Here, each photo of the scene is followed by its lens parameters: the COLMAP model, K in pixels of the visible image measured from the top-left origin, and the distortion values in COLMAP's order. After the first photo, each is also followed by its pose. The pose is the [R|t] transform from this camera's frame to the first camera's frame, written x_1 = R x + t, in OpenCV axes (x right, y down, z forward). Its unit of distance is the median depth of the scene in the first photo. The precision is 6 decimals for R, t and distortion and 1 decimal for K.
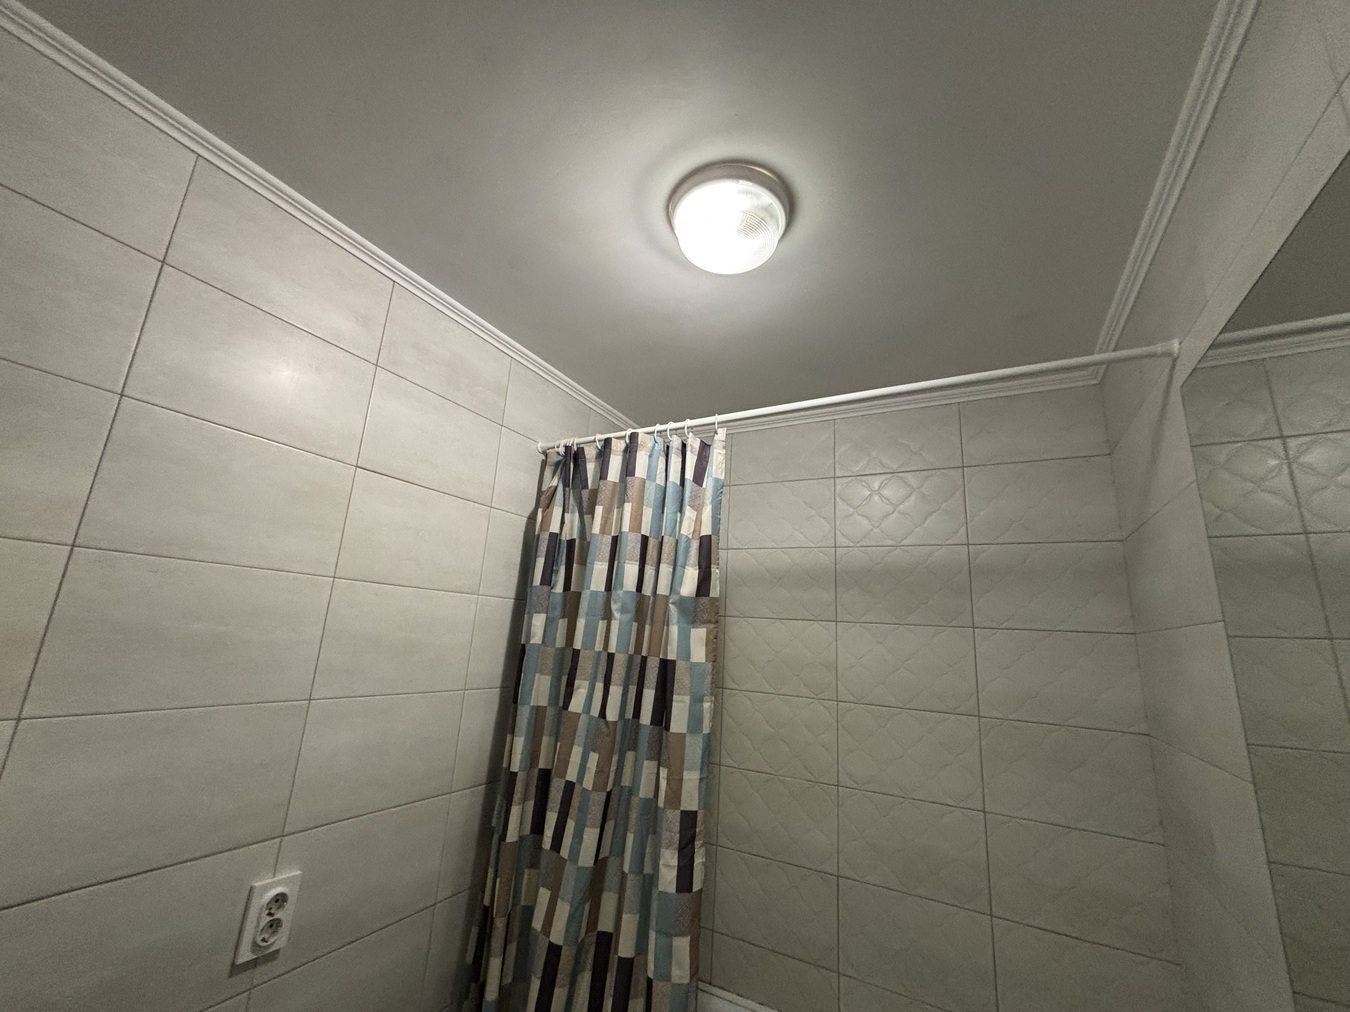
lens RADIAL K [[549.5, 0, 672.3], [0, 549.5, 504.8], [0, 0, 1]] dist [0.003537, 0.000891]
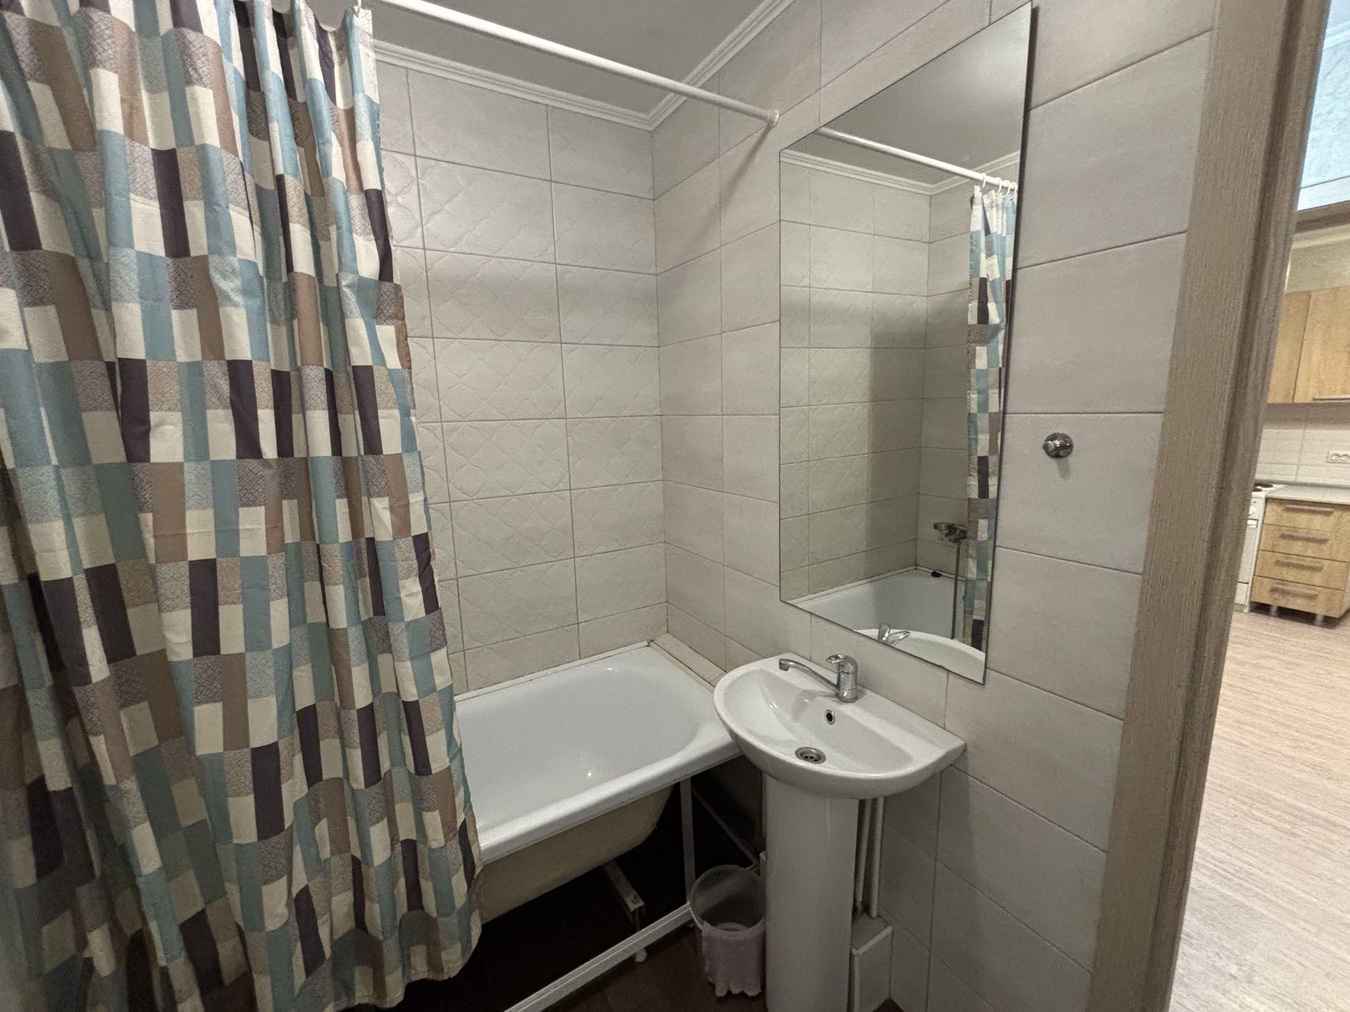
lens RADIAL K [[549.5, 0, 676.1], [0, 549.5, 503.5], [0, 0, 1]] dist [0.003537, 0.000891]
pose [[0.499549, -0.224682, 0.836641, -0.420870], [-0.149480, 0.928937, 0.338721, 0.131199], [-0.853292, -0.294269, 0.430464, 0.251259]]
